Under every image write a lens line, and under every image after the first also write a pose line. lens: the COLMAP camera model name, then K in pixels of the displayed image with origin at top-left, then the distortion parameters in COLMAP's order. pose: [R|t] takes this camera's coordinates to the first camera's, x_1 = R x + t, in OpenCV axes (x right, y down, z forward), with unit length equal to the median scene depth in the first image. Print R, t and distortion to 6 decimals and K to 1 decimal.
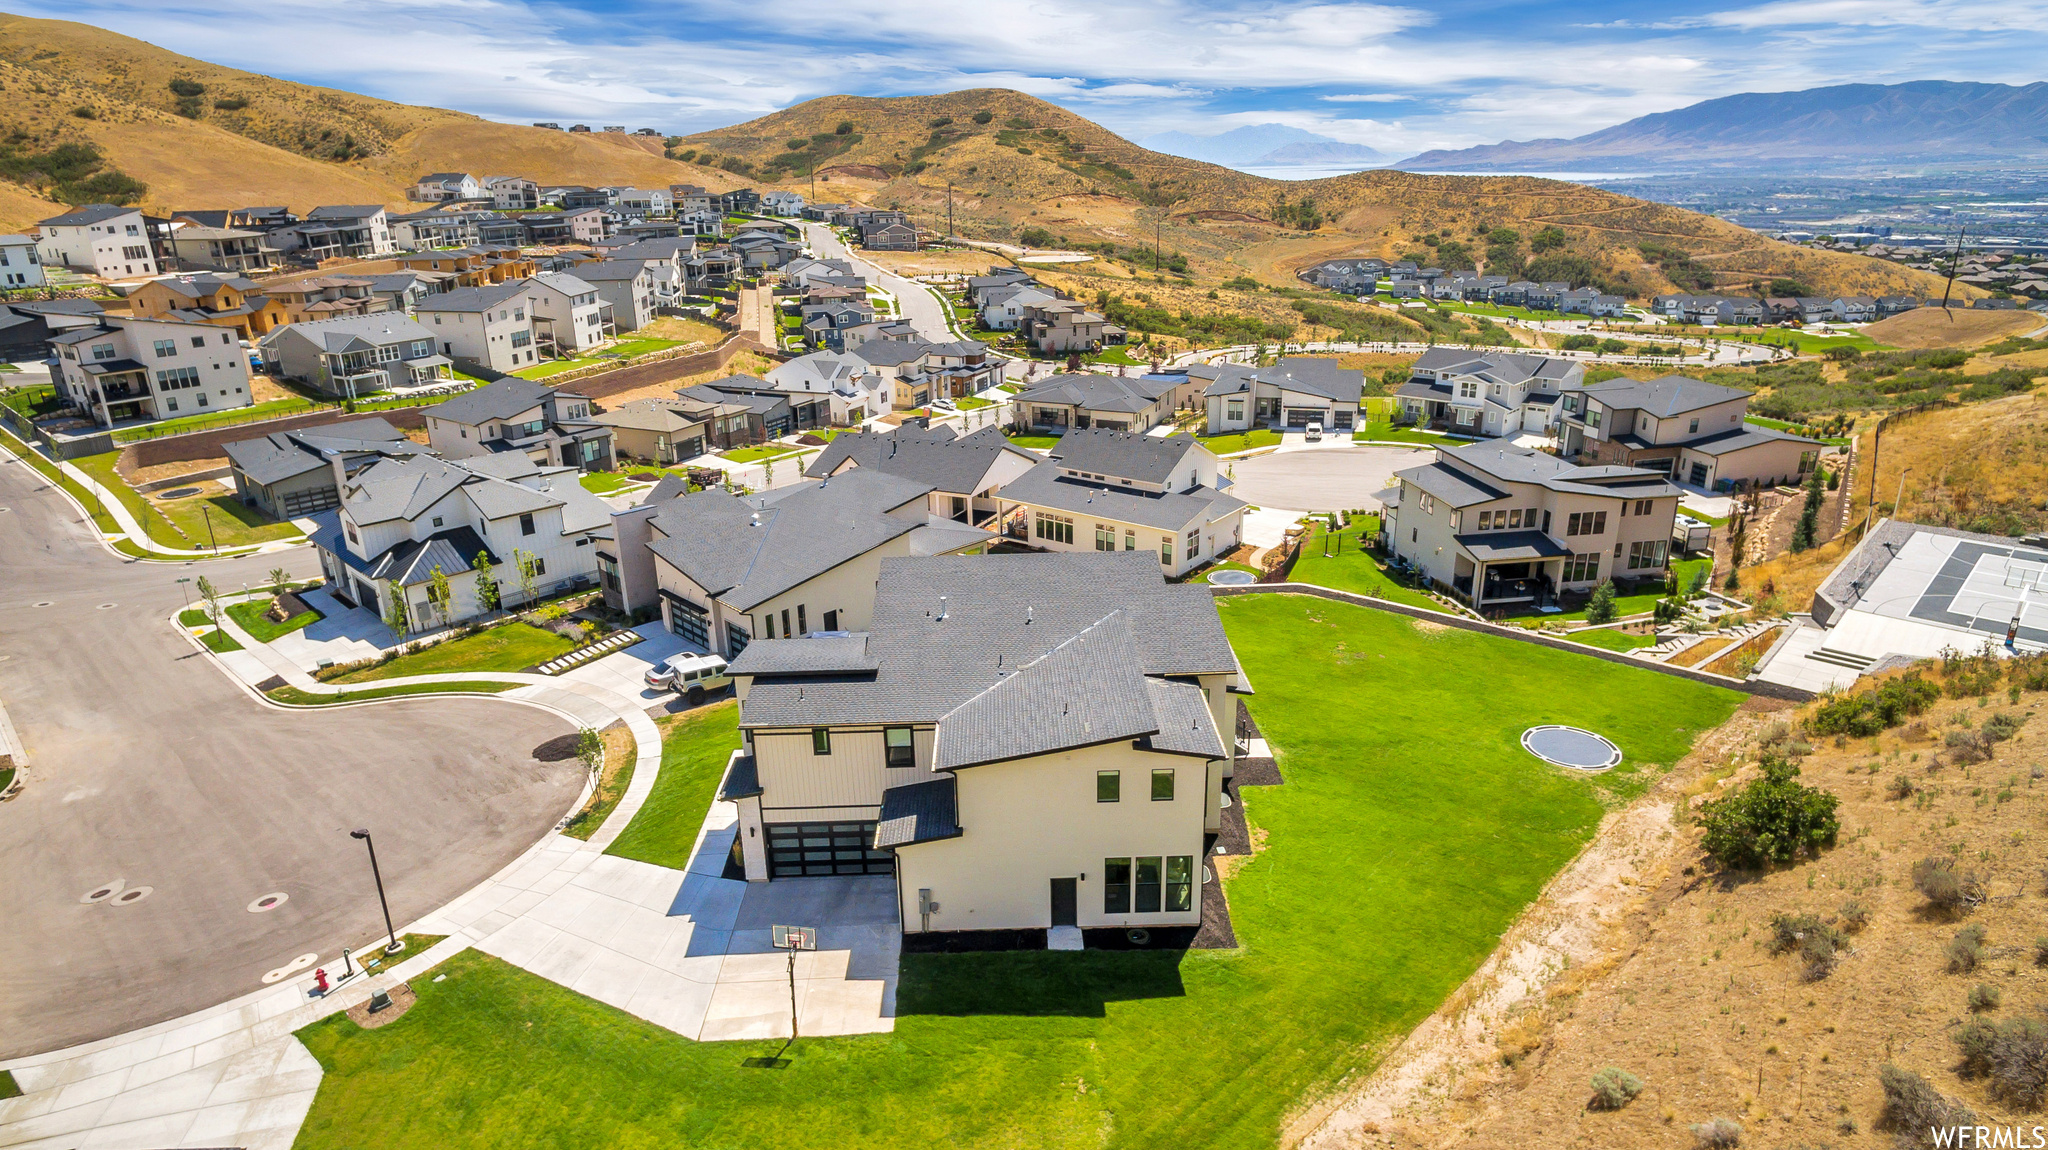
lens RADIAL K [[1154.4, 0, 1013.2], [0, 1154.4, 590.5], [0, 0, 1]] dist [0.008943, 0.002553]
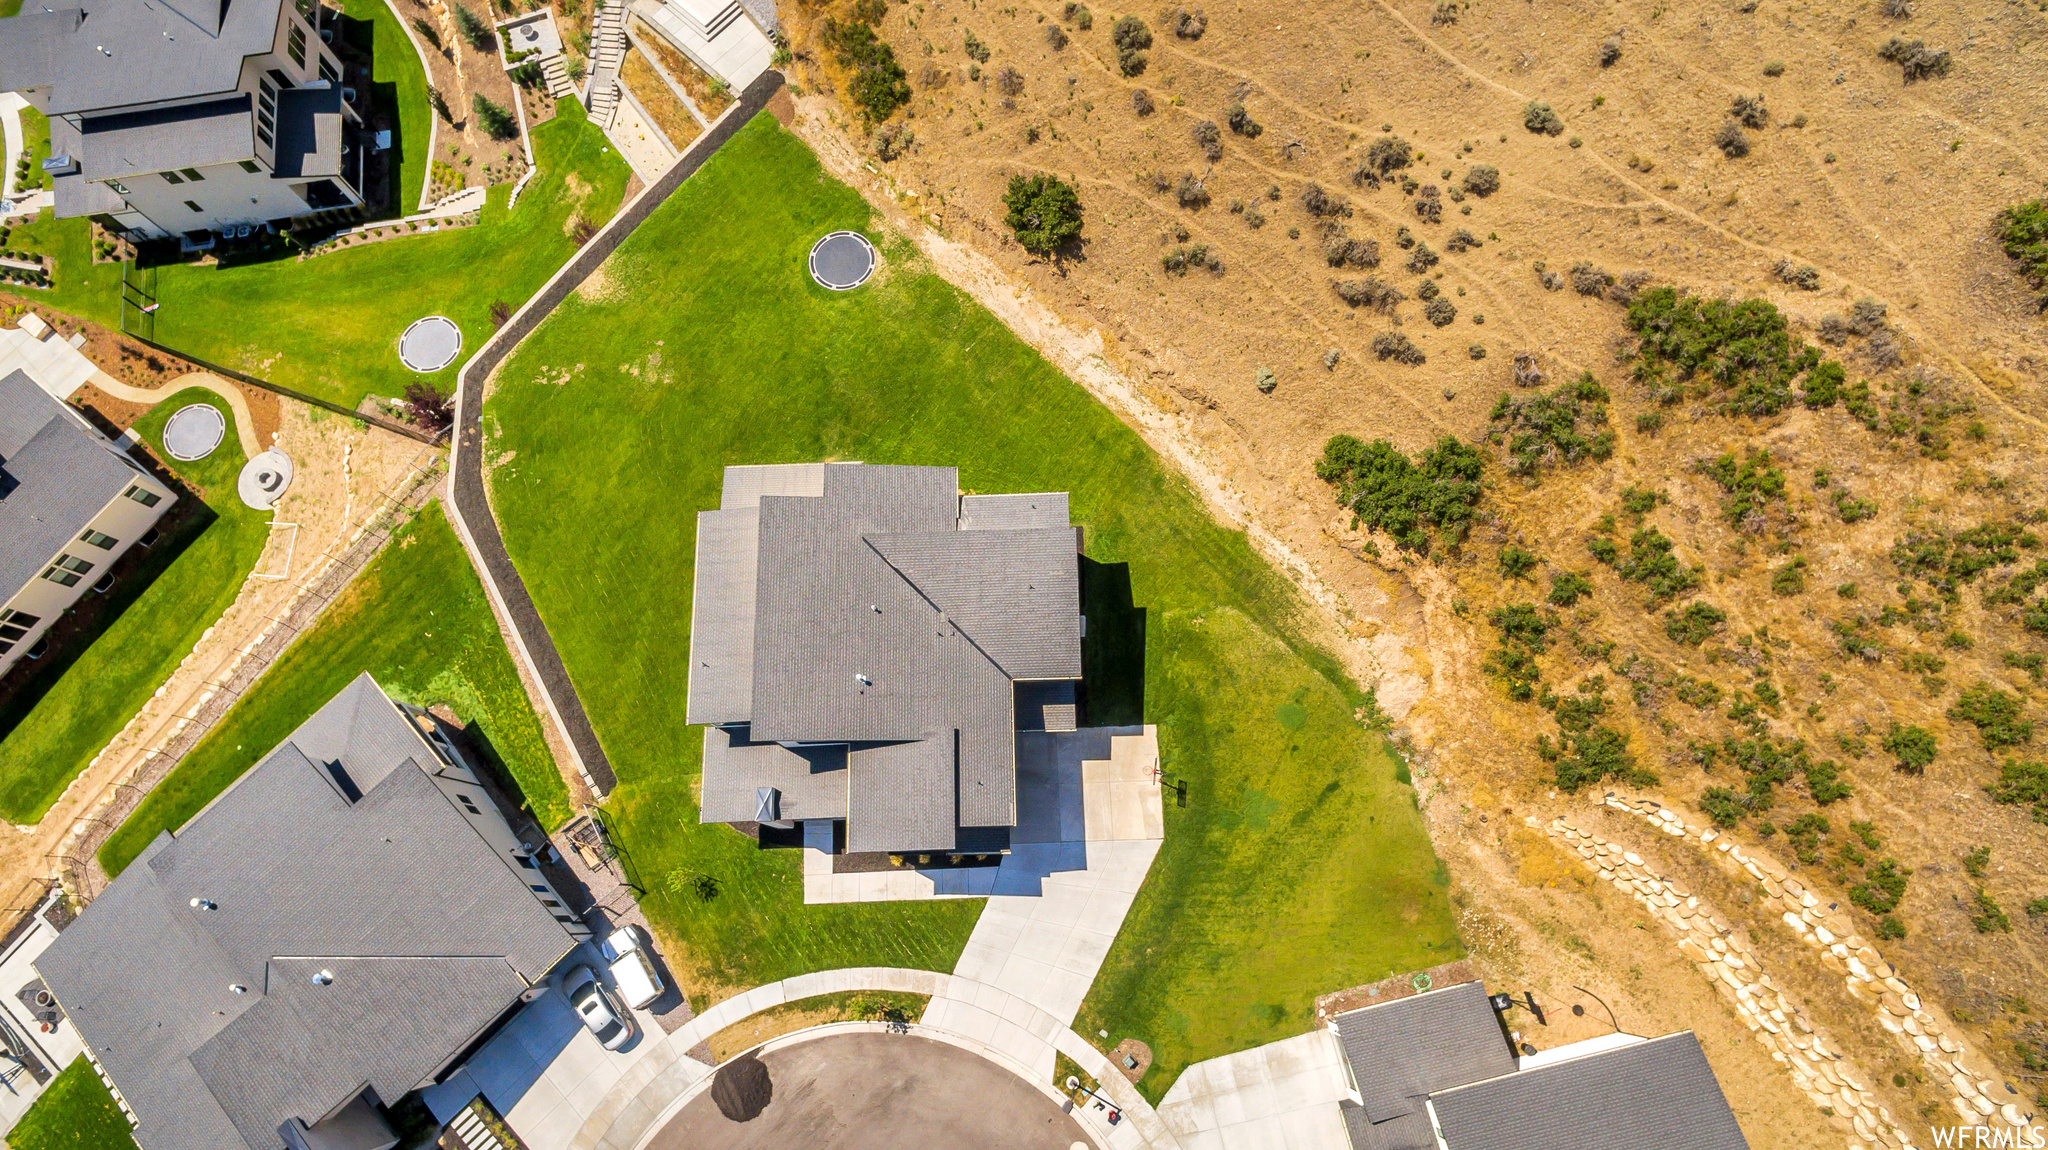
lens RADIAL K [[1150.7, 0, 1014.3], [0, 1150.7, 585.4], [0, 0, 1]] dist [0.003452, 0.002862]
pose [[-0.007257, -0.954550, 0.297963, -0.104097], [0.378618, 0.273164, 0.884324, -0.320525], [-0.925525, 0.119231, 0.359427, 0.136314]]
